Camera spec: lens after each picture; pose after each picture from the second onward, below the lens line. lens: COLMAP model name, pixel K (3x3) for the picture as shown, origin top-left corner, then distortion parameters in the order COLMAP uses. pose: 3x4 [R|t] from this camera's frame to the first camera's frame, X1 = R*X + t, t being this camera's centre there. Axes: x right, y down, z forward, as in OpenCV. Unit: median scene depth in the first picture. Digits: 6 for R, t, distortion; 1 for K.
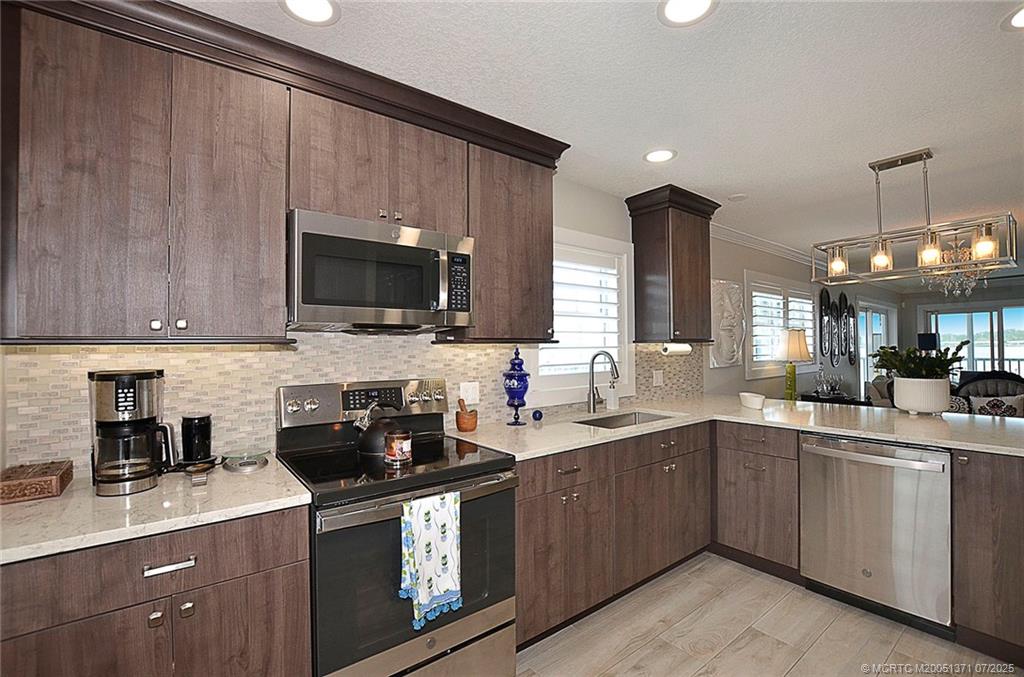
lens RADIAL K [[461.9, 0, 512.0], [0, 461.9, 338.5], [0, 0, 1]] dist [-0.001520, -0.000140]
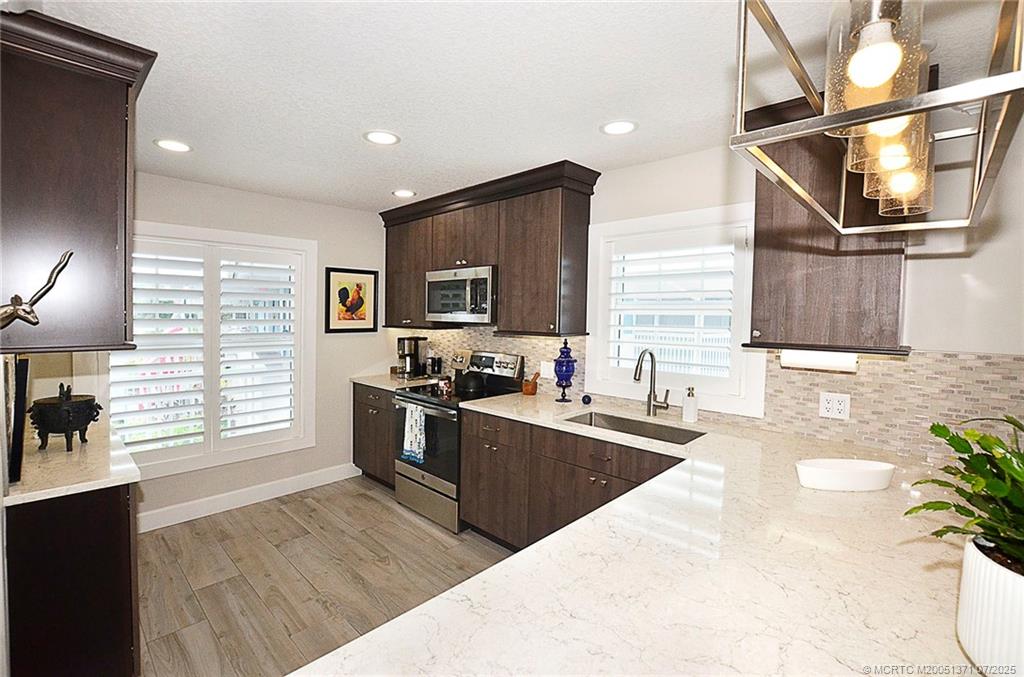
lens RADIAL K [[454.9, 0, 508.0], [0, 454.9, 314.6], [0, 0, 1]] dist [-0.011409, 0.000021]
pose [[0.128554, 0.011068, -0.991641, 1.189960], [0.004519, 0.999921, 0.011746, -0.058322], [0.991692, -0.005991, 0.128494, 0.704471]]
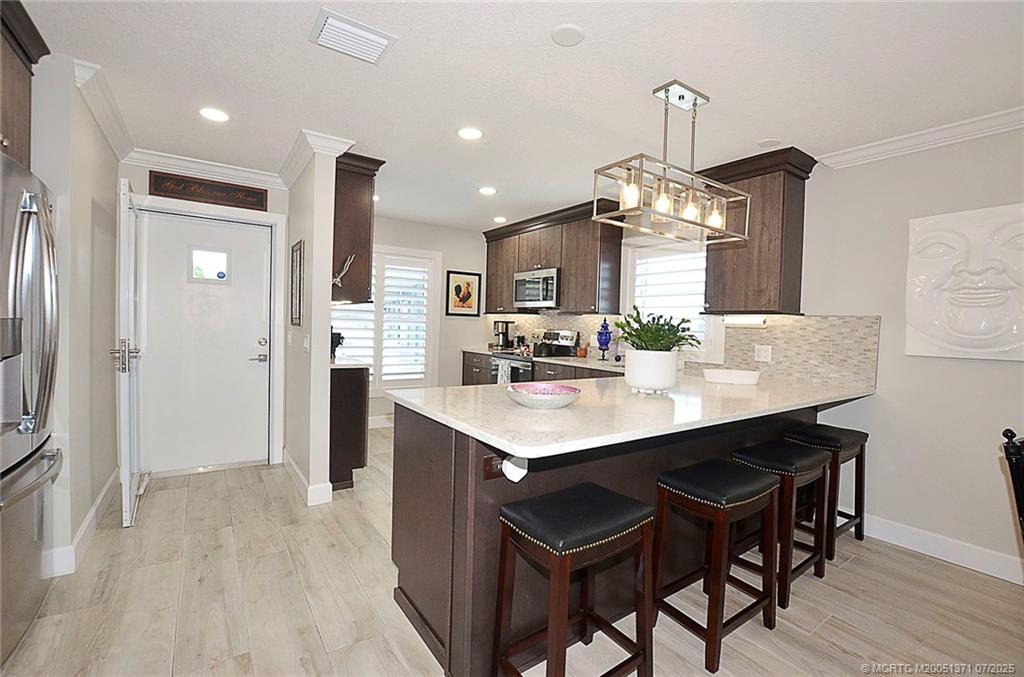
lens RADIAL K [[461.9, 0, 512.0], [0, 461.9, 338.5], [0, 0, 1]] dist [-0.001520, -0.000140]
pose [[-0.068936, 0.037748, -0.996907, 1.837640], [-0.012454, 0.999173, 0.038695, 0.037750], [0.997543, 0.015083, -0.068409, 0.771802]]
